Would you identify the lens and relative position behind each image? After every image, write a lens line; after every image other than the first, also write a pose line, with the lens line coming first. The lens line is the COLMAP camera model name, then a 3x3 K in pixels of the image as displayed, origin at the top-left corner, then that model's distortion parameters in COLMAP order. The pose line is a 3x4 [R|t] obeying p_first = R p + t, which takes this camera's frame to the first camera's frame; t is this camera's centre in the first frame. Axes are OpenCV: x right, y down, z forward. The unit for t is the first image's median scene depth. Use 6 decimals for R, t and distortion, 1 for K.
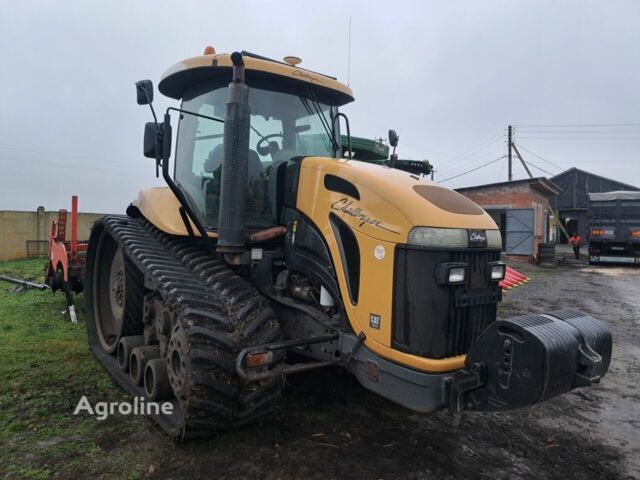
lens RADIAL K [[460.8, 0, 321.1], [0, 460.8, 232.2], [0, 0, 1]] dist [0.074293, -0.003179]
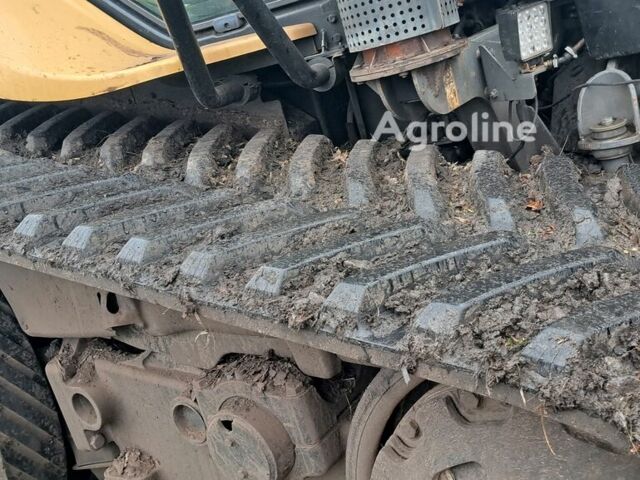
lens RADIAL K [[775.6, 0, 322.2], [0, 775.6, 250.8], [0, 0, 1]] dist [0.099501, -0.022103]
pose [[0.905375, -0.377499, 0.194398, -0.403218], [0.325460, 0.911000, 0.253287, 0.014671], [-0.272712, -0.166051, 0.947658, 0.724167]]
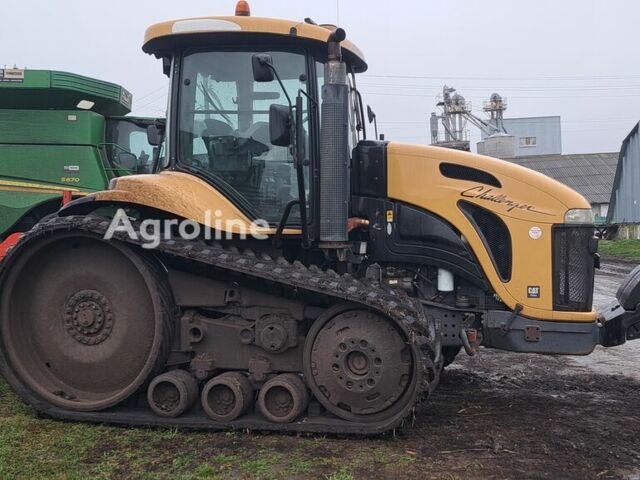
lens RADIAL K [[775.6, 0, 322.2], [0, 775.6, 250.8], [0, 0, 1]] dist [0.099501, -0.022103]
pose [[0.812668, -0.078032, 0.577479, -1.265416], [0.056807, 0.996882, 0.054761, -0.042880], [-0.579952, -0.011697, 0.814567, -0.258244]]
